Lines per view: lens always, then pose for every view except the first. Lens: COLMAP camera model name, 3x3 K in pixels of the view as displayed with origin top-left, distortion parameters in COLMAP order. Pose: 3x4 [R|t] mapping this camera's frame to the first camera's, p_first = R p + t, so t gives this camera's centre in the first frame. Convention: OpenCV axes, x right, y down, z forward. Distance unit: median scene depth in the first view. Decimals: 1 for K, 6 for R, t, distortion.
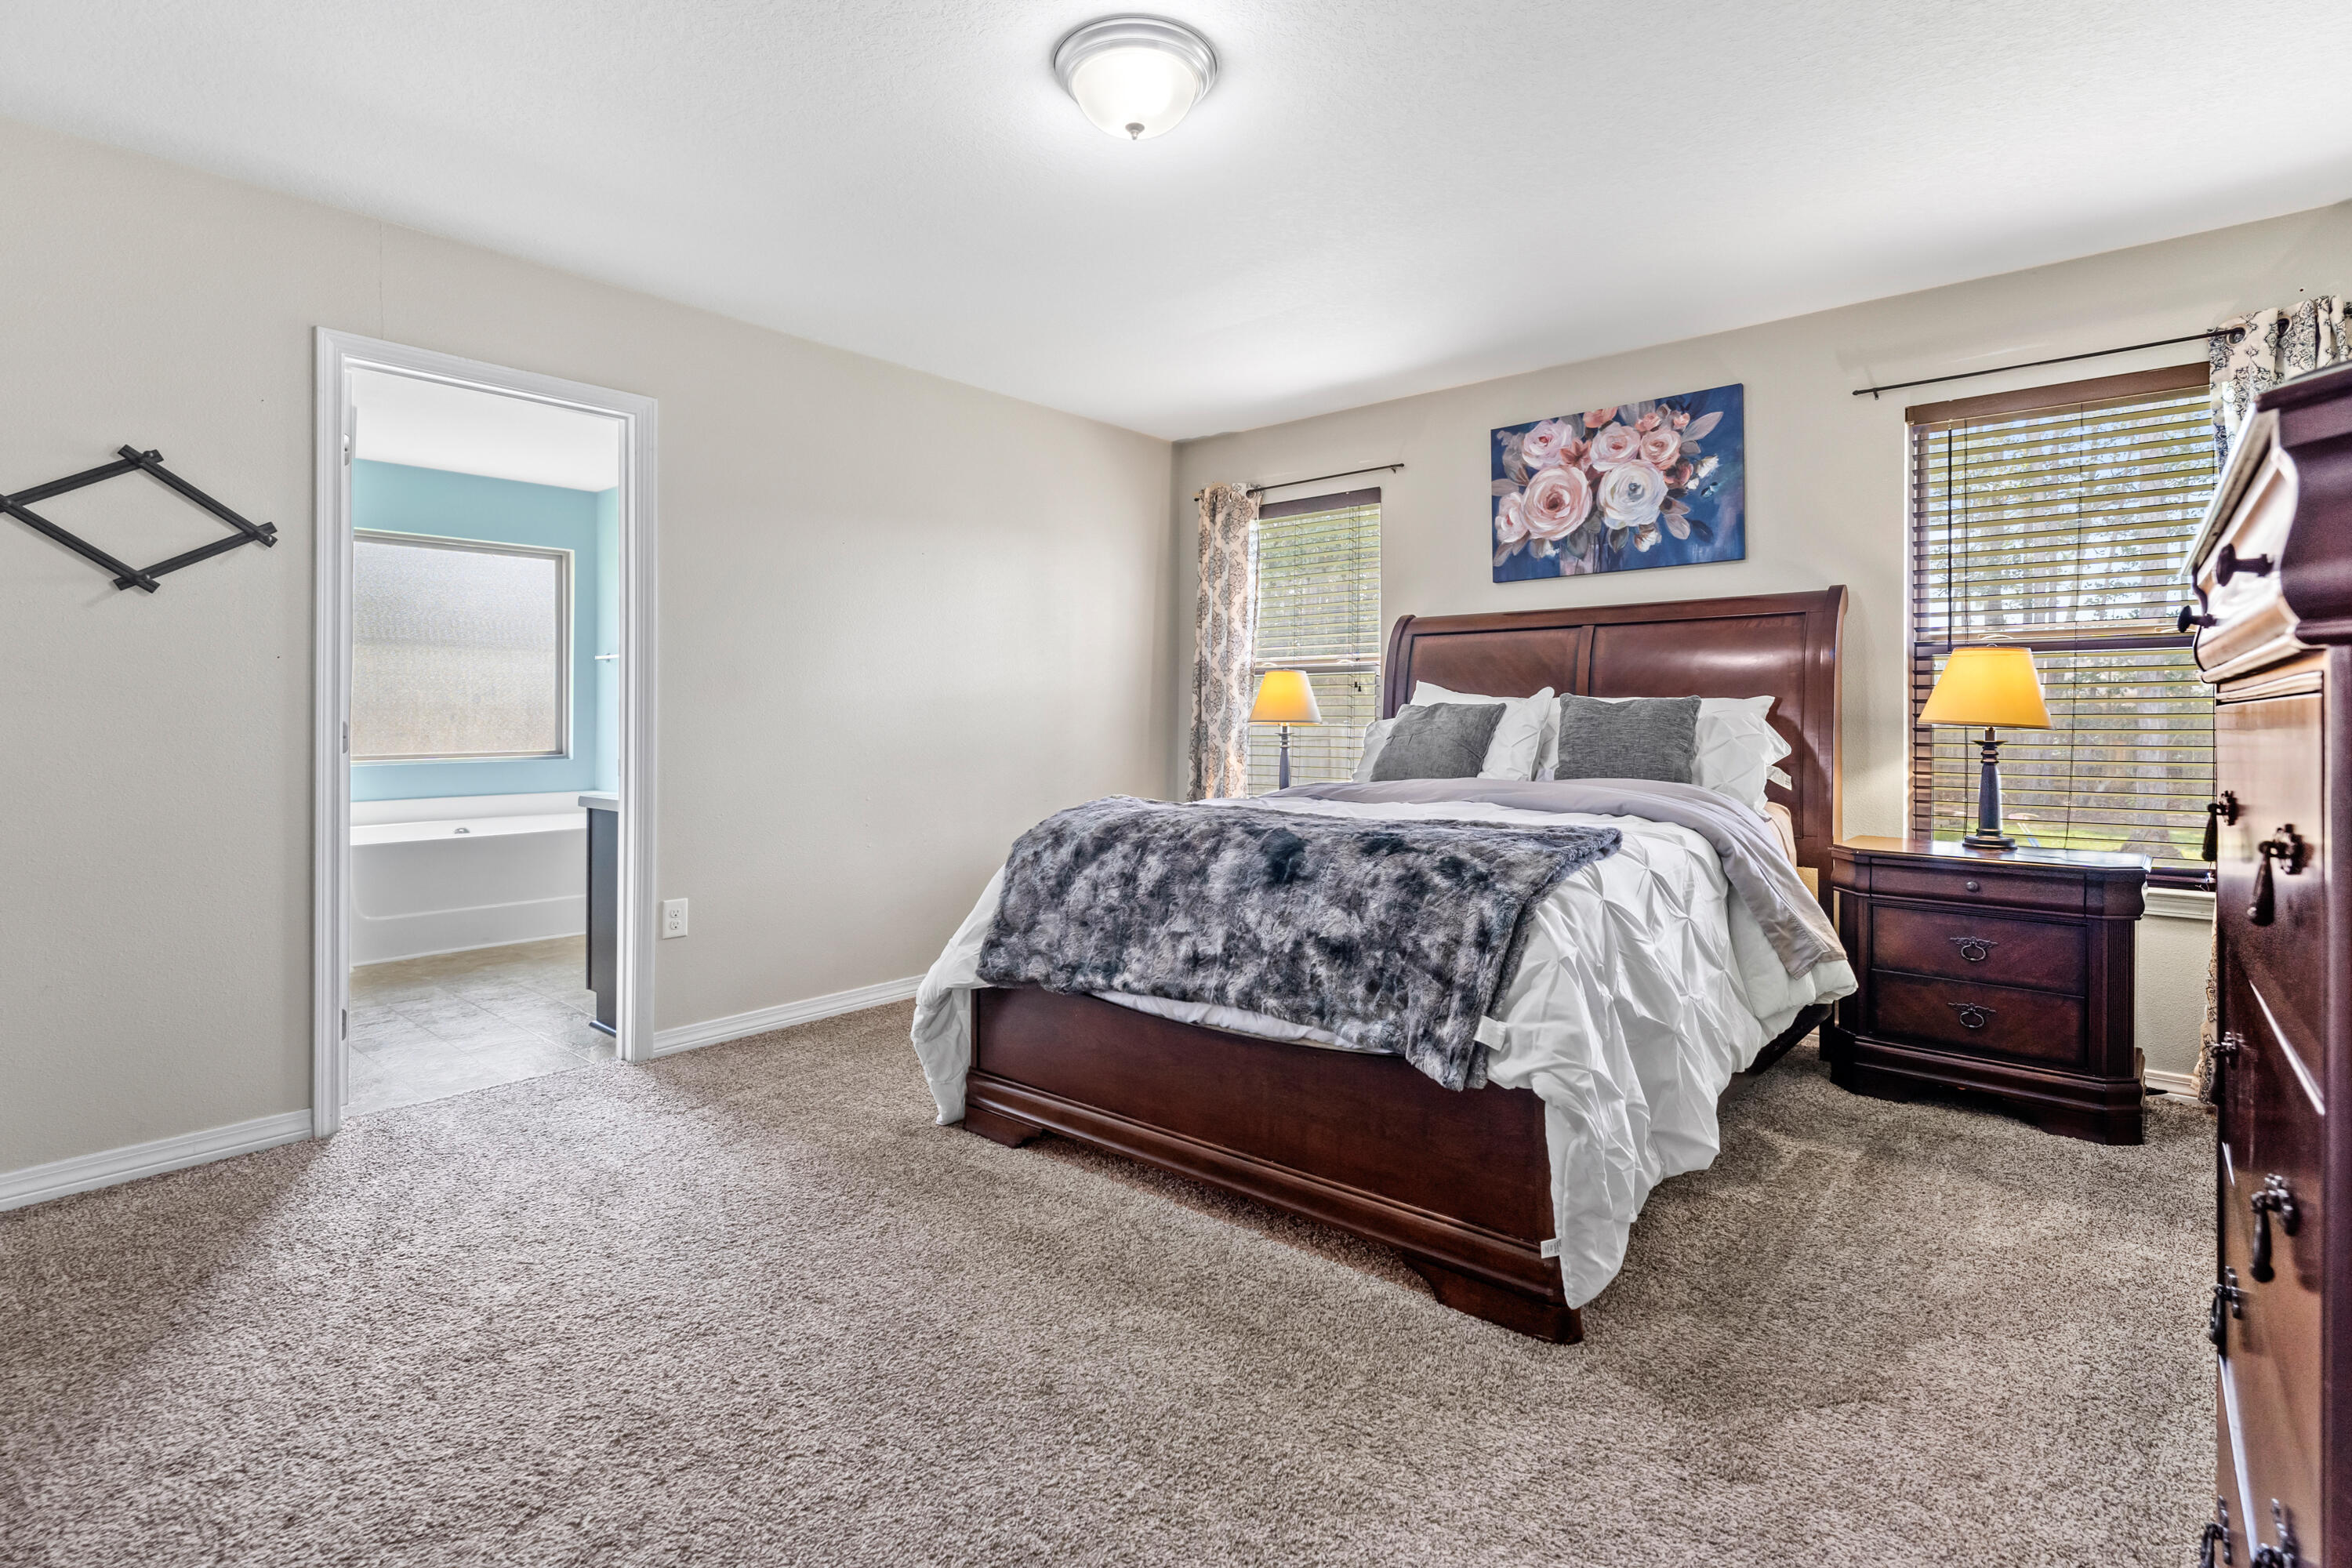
lens RADIAL K [[1104.5, 0, 1179.4], [0, 1104.5, 773.8], [0, 0, 1]] dist [0.000618, -0.000146]
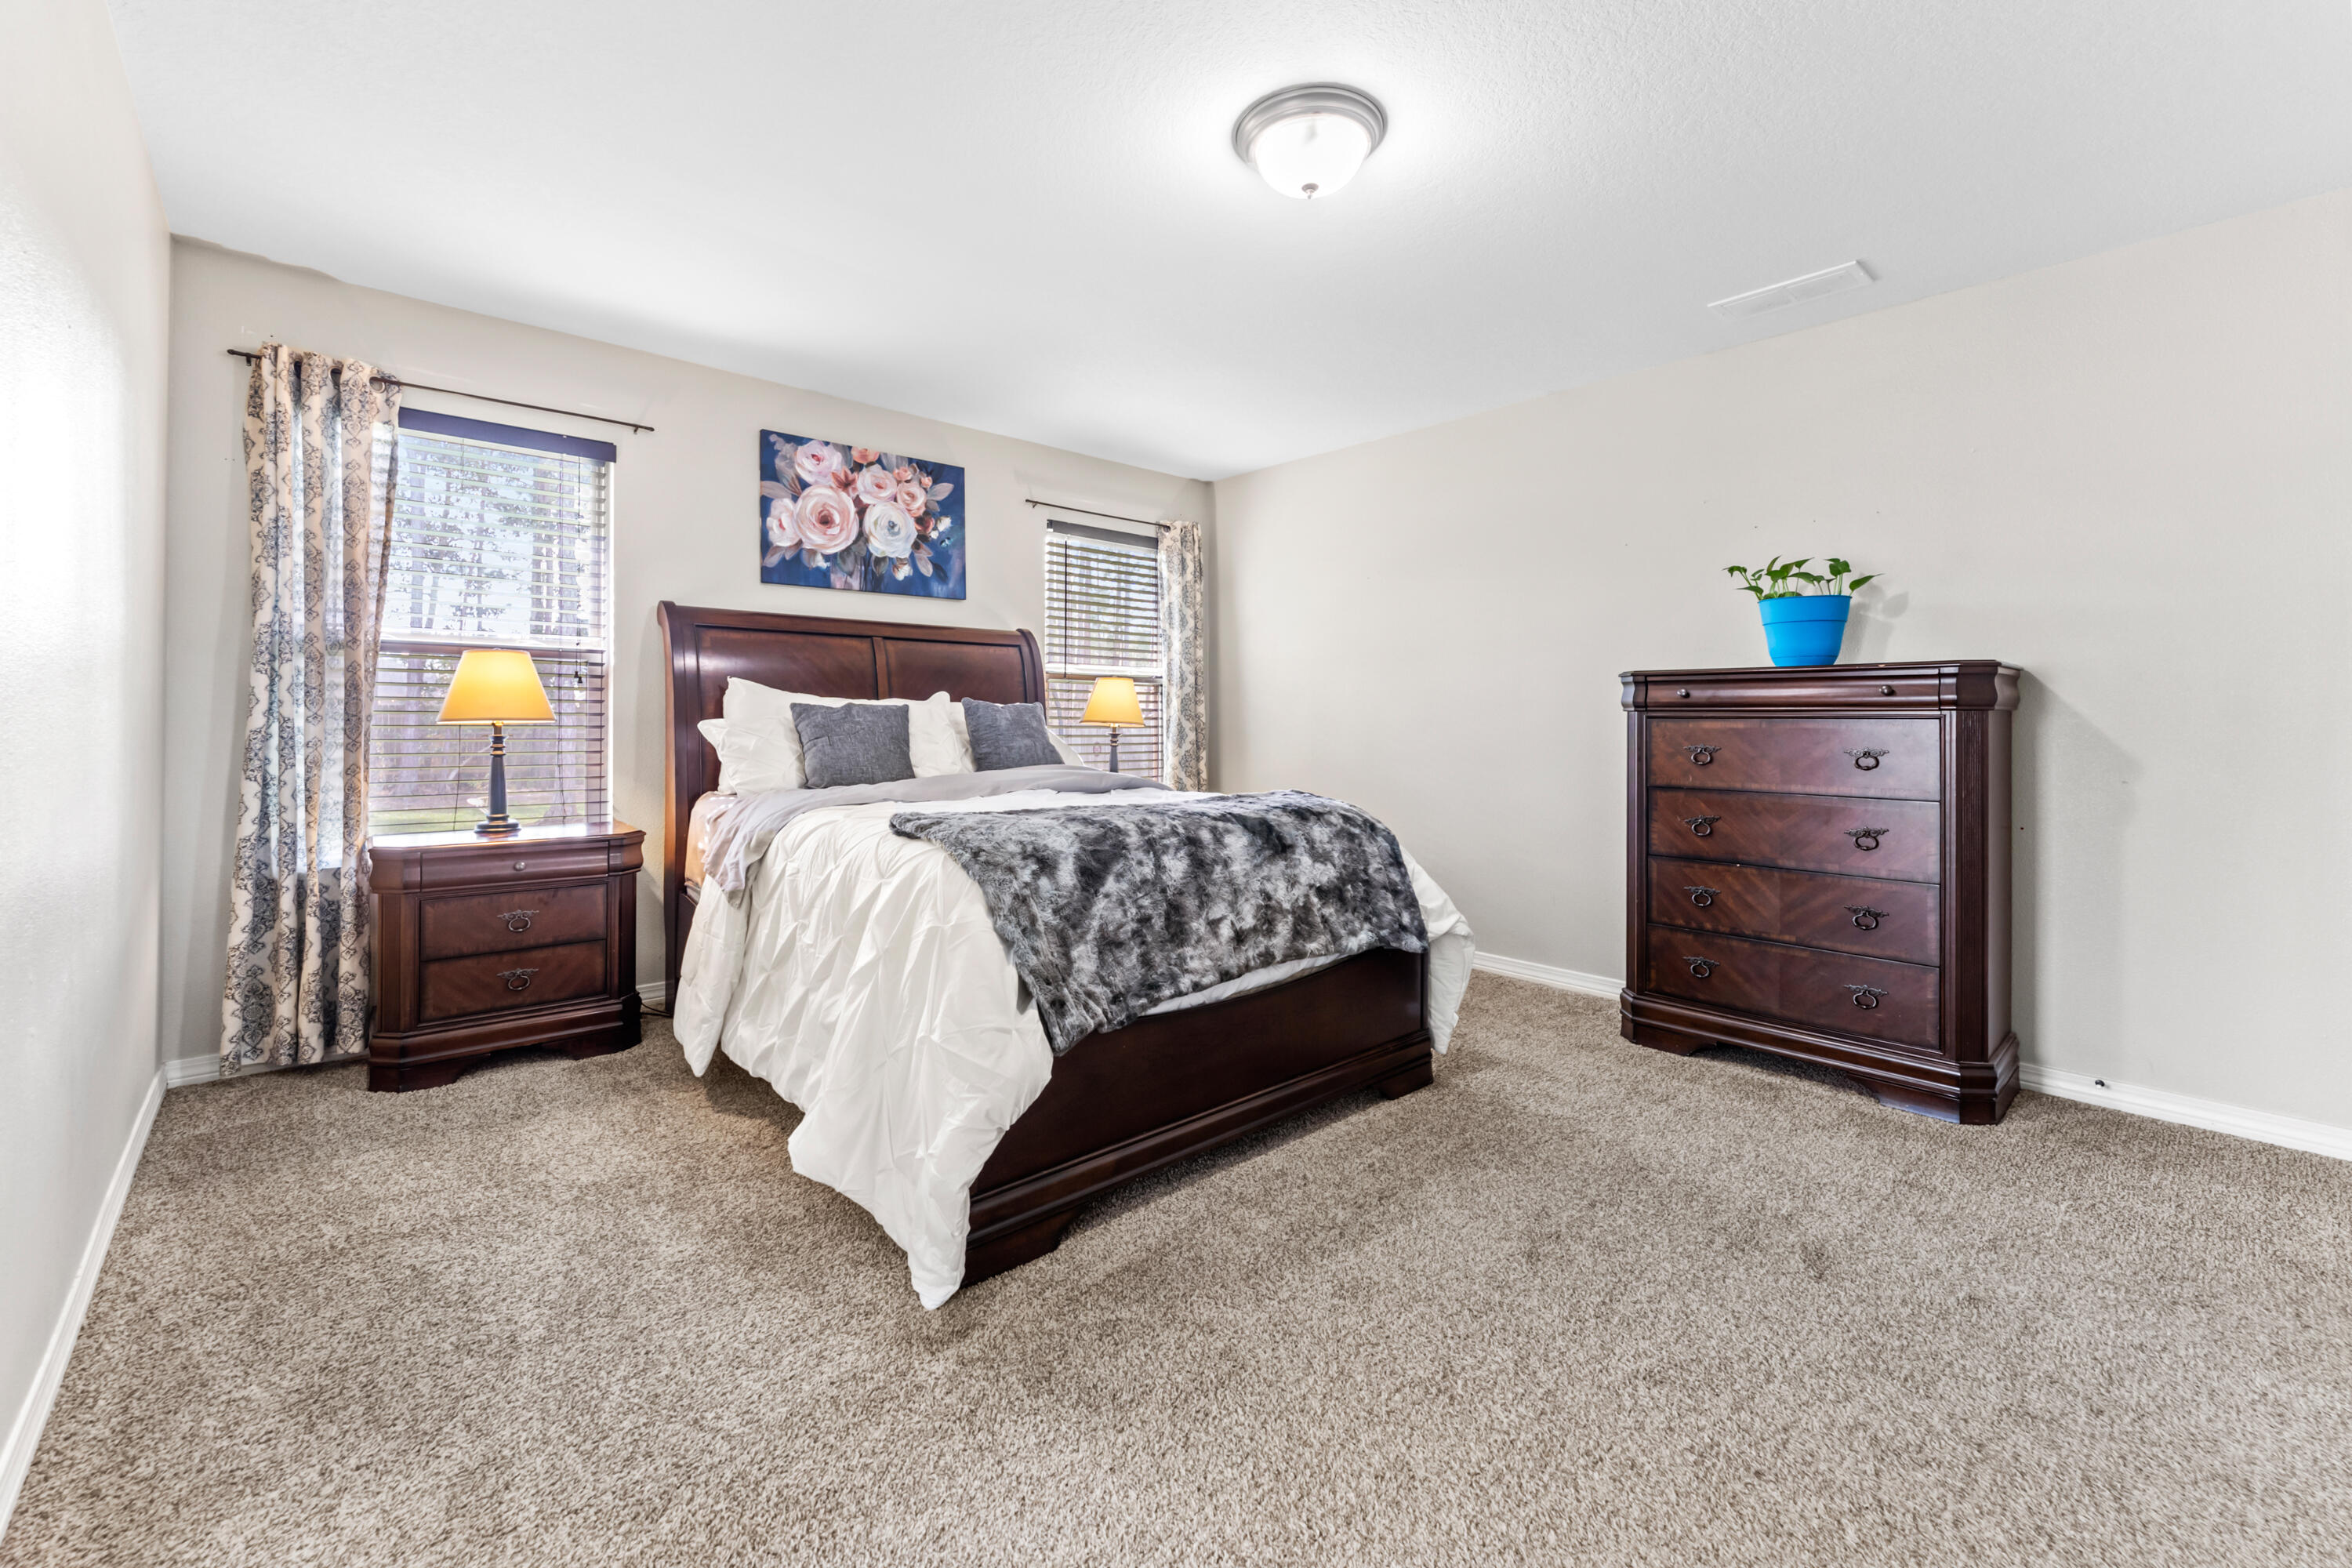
lens RADIAL K [[978.9, 0, 1174.0], [0, 978.9, 740.5], [0, 0, 1]] dist [0.001420, 0.000263]
pose [[0.138182, -0.017694, 0.990249, -0.586790], [0.044653, 0.998935, 0.011618, -0.026376], [-0.989400, 0.042612, 0.138825, 0.560360]]
